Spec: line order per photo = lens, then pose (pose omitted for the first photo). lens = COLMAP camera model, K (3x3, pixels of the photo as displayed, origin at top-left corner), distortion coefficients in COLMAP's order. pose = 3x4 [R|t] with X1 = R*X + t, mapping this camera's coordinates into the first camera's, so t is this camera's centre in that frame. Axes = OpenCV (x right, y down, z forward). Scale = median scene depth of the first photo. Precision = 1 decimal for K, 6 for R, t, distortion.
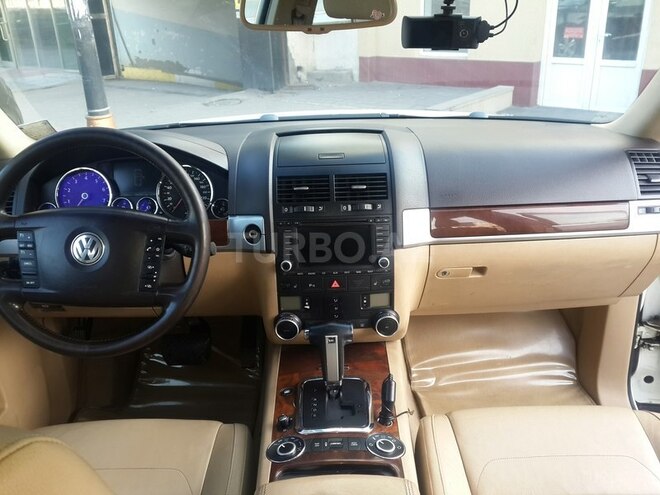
lens RADIAL K [[591.7, 0, 332.8], [0, 591.7, 249.8], [0, 0, 1]] dist [0.061116, -0.095417]
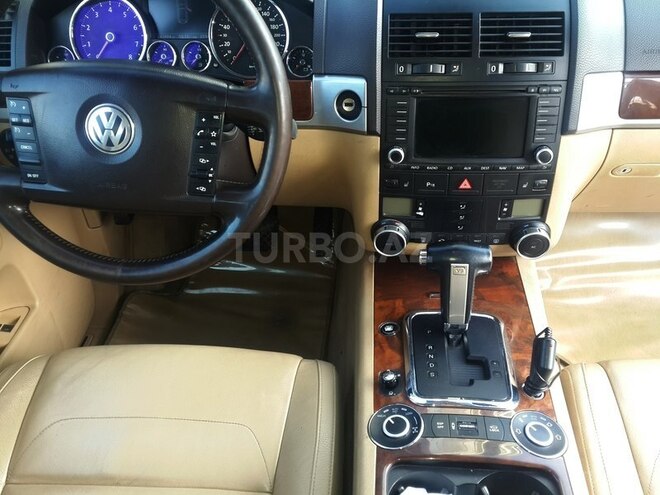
lens RADIAL K [[591.7, 0, 331.3], [0, 591.7, 249.9], [0, 0, 1]] dist [0.061116, -0.095417]
pose [[0.995098, 0.054835, -0.082295, -0.091035], [-0.030747, 0.962498, 0.269540, -0.050347], [0.093989, -0.265688, 0.959466, 0.305419]]
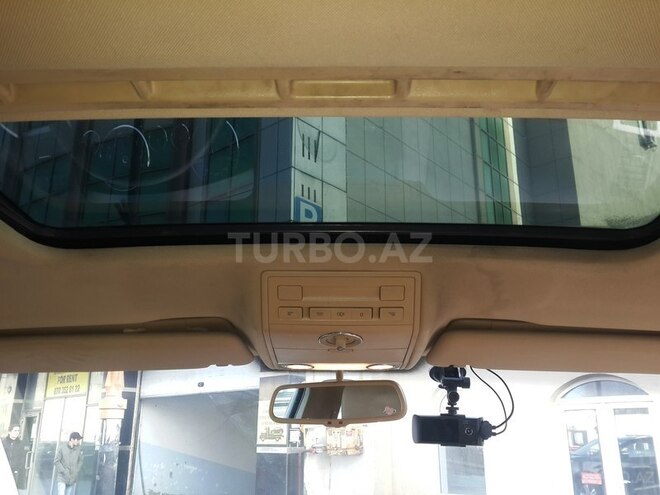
lens RADIAL K [[591.7, 0, 329.9], [0, 591.7, 251.8], [0, 0, 1]] dist [0.061116, -0.095417]
pose [[0.998793, 0.025492, -0.041976, 0.000070], [-0.046697, 0.757653, -0.650985, 0.014069], [0.015208, 0.652160, 0.757929, -0.006820]]
